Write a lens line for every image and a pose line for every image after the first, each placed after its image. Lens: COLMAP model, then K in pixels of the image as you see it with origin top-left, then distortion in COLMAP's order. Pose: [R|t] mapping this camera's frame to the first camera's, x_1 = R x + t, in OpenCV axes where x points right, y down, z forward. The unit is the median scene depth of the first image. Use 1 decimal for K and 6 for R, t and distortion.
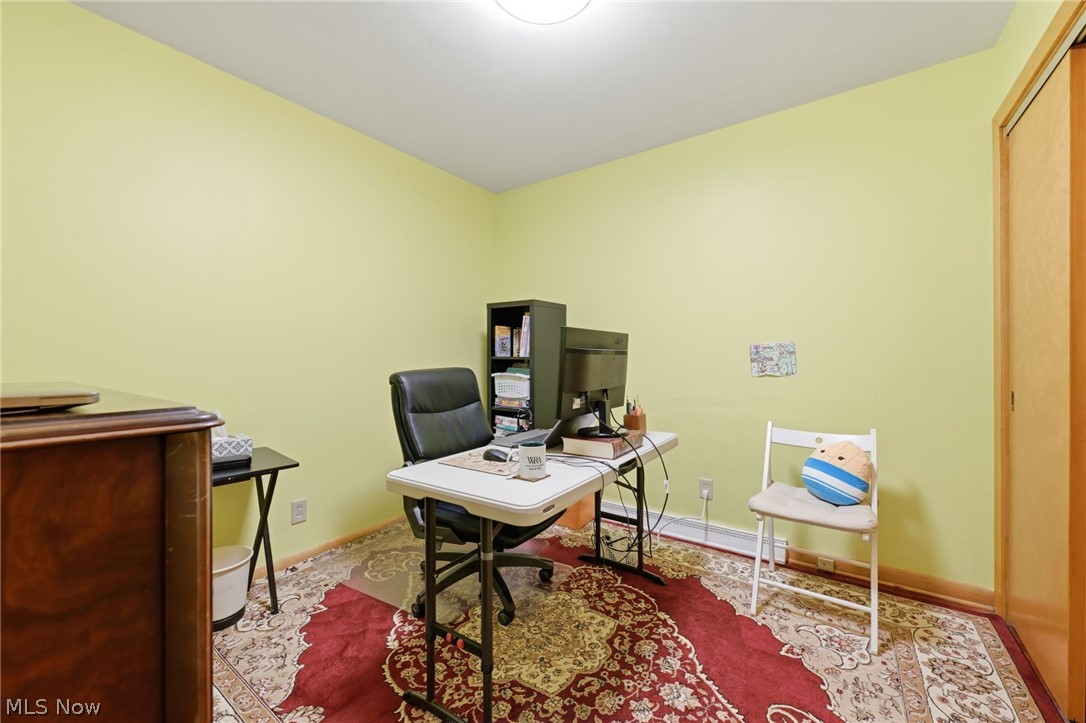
lens RADIAL K [[430.9, 0, 552.0], [0, 430.9, 350.2], [0, 0, 1]] dist [-0.000262, -0.000189]
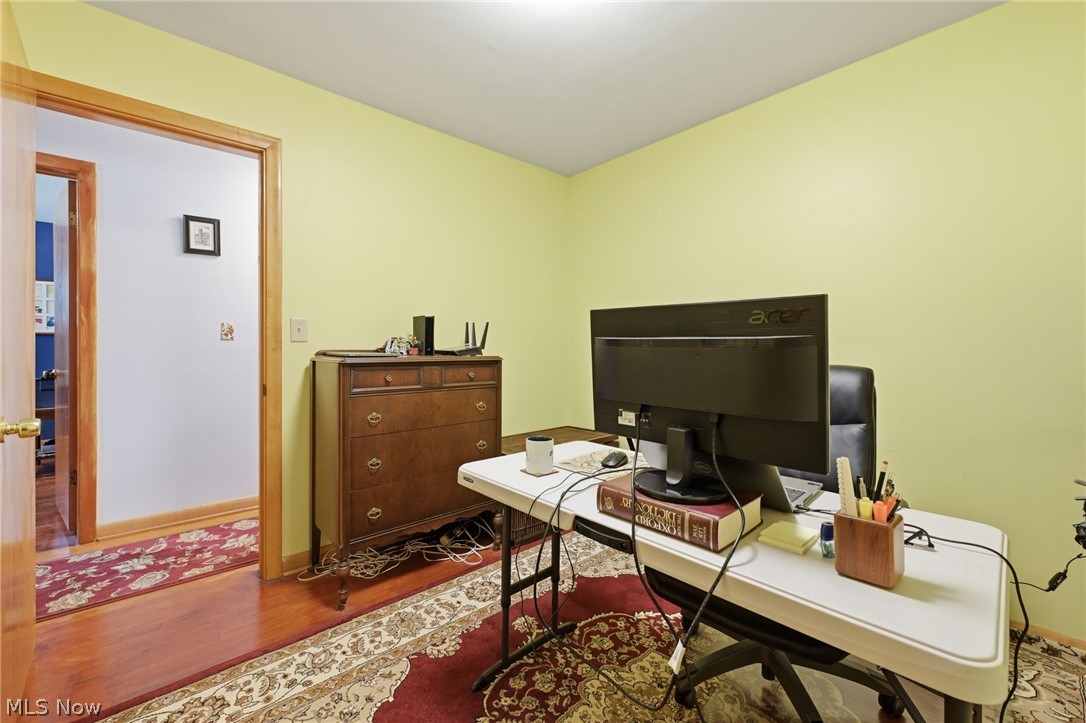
lens RADIAL K [[430.9, 0, 552.0], [0, 430.9, 350.2], [0, 0, 1]] dist [-0.000262, -0.000189]
pose [[-0.217977, -0.002313, -0.975951, 0.836264], [0.001992, 0.999994, -0.002815, 0.020216], [0.975952, -0.002558, -0.217971, 1.153176]]
